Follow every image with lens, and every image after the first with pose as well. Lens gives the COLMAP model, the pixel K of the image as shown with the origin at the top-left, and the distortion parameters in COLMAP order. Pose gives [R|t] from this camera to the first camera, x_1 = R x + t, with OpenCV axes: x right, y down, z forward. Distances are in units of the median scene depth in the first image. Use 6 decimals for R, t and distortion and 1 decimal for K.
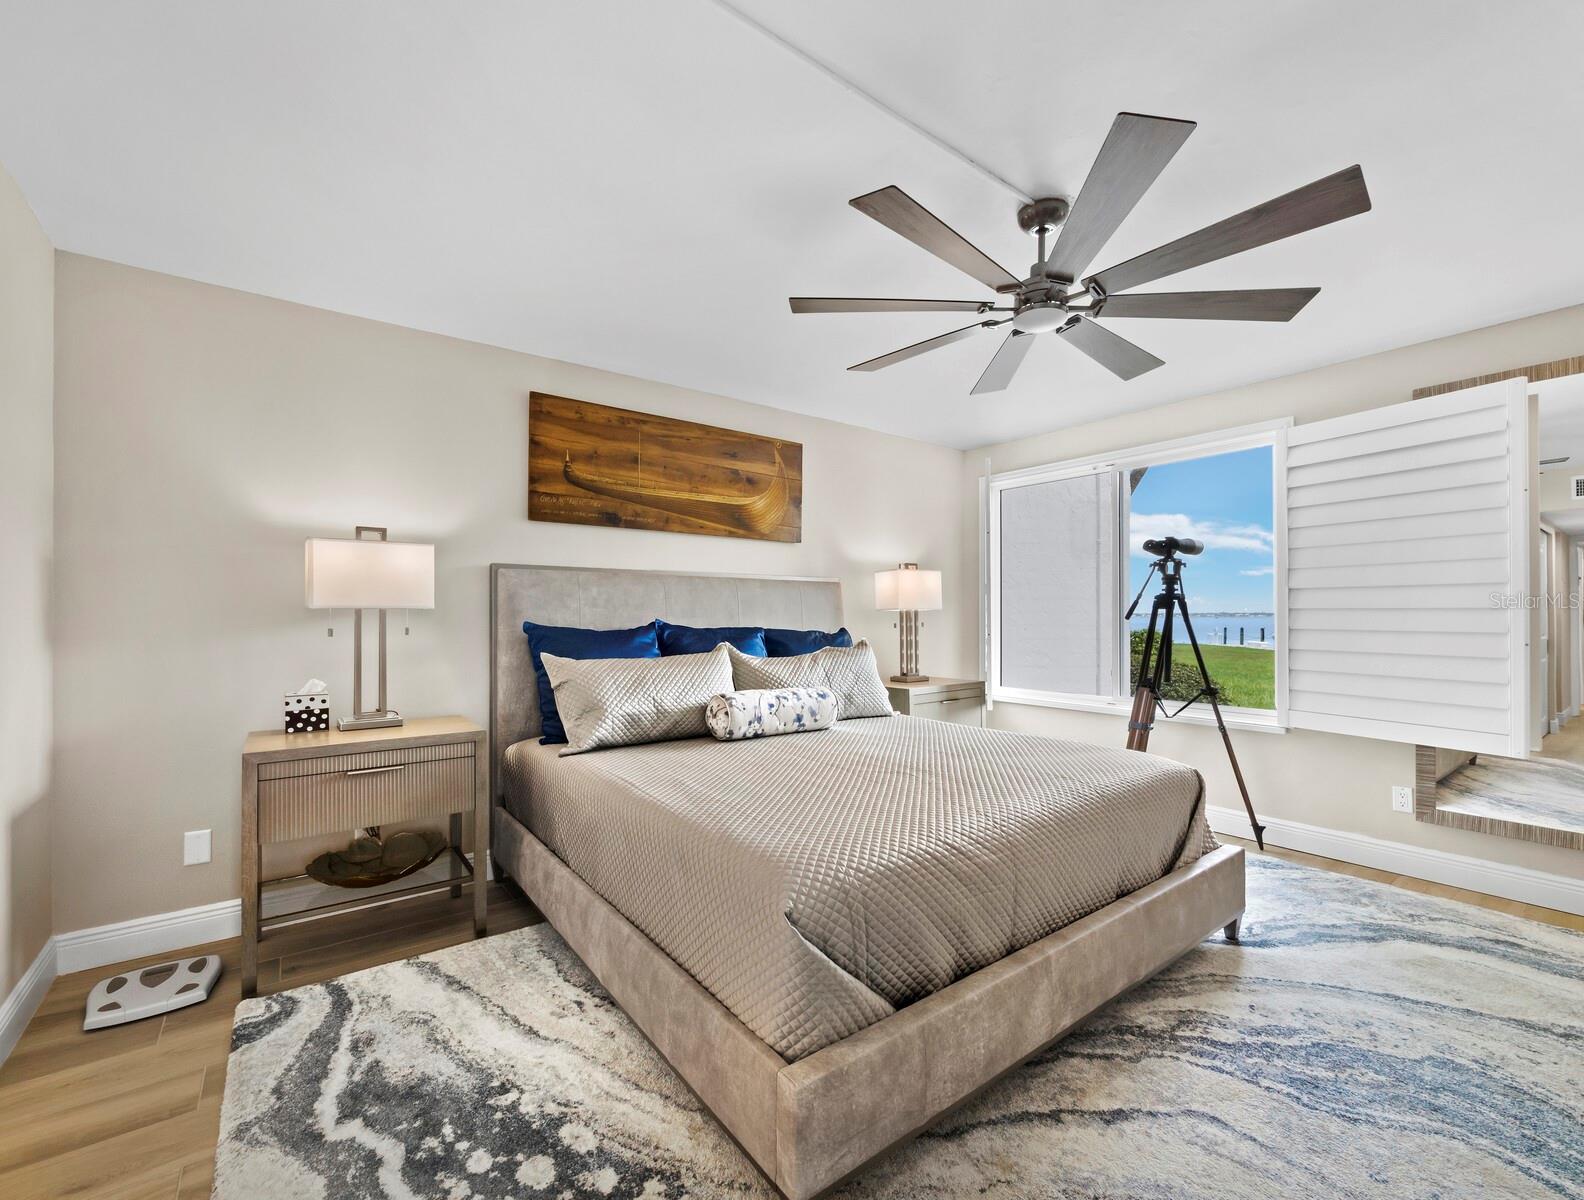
lens RADIAL K [[679.1, 0, 782.9], [0, 679.1, 616.2], [0, 0, 1]] dist [-0.005999, 0.000091]
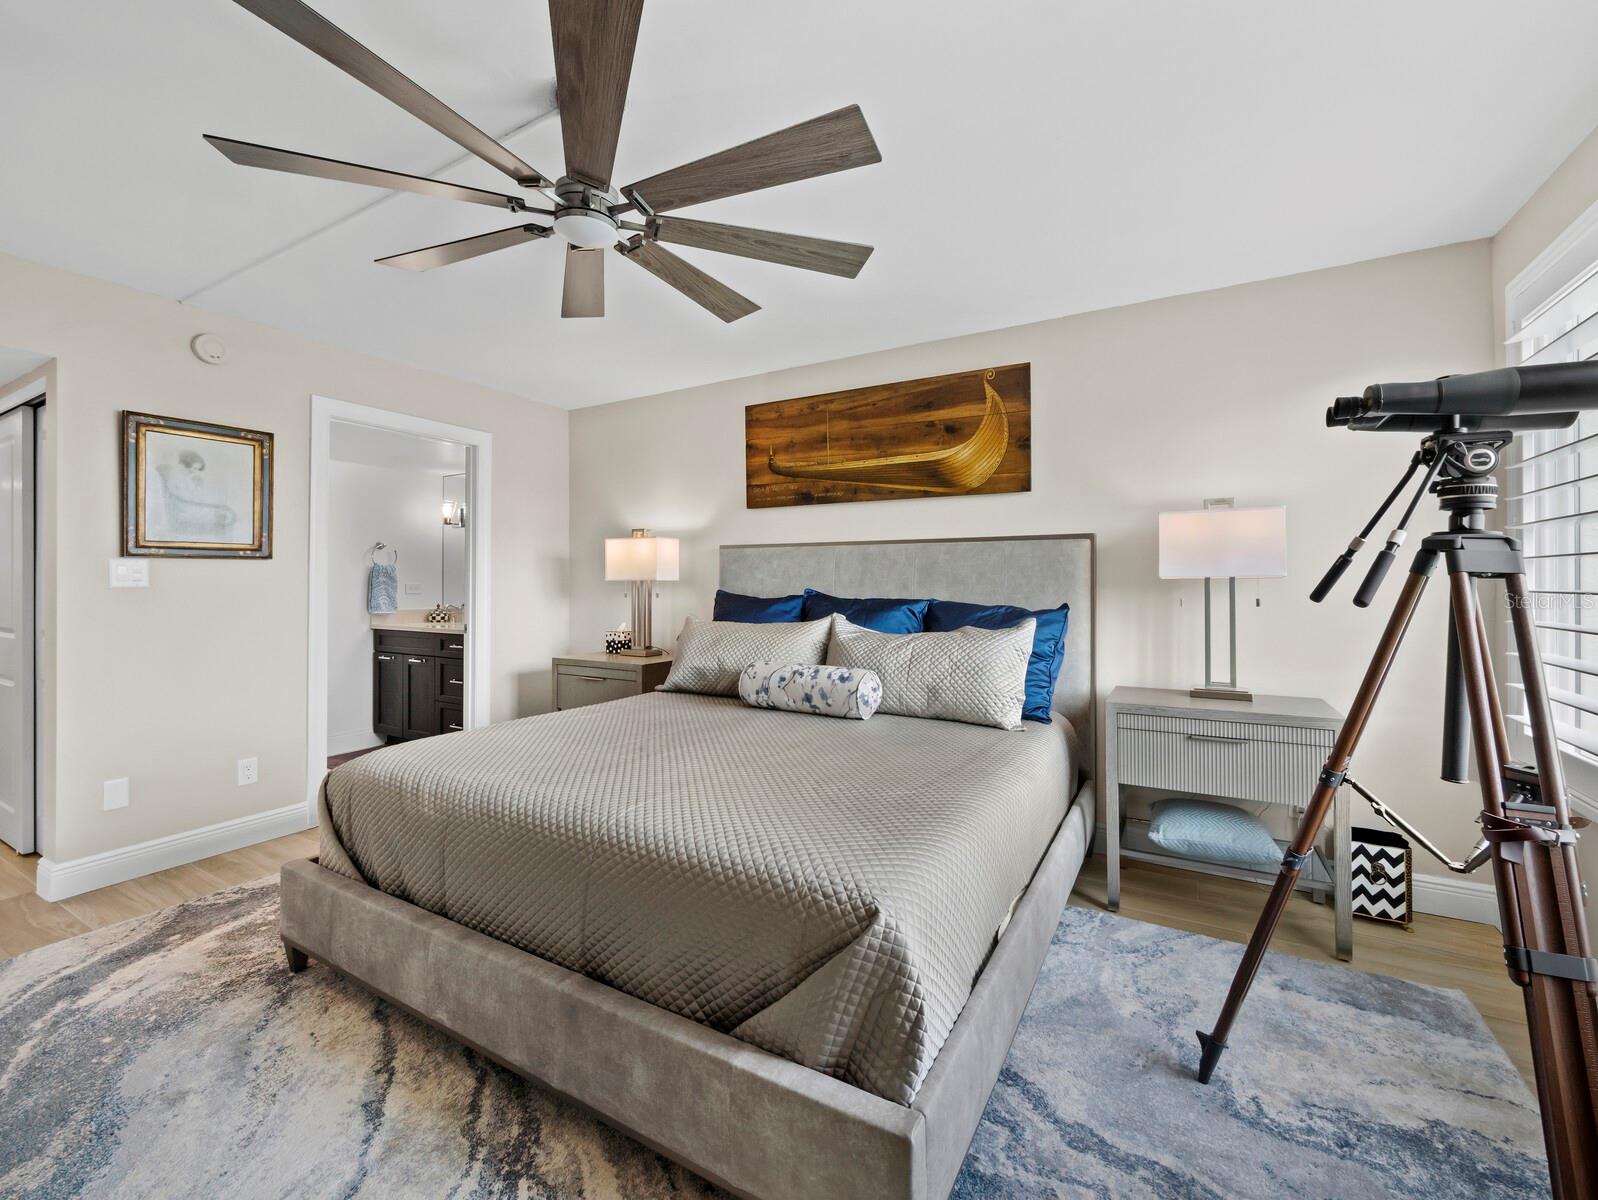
lens RADIAL K [[679.7, 0, 809.5], [0, 679.7, 585.6], [0, 0, 1]] dist [-0.010177, 0.002670]
pose [[0.392512, 0.003303, -0.919741, 0.792570], [-0.003103, 0.999993, 0.002267, -0.002996], [0.919742, 0.001964, 0.392519, 0.587684]]
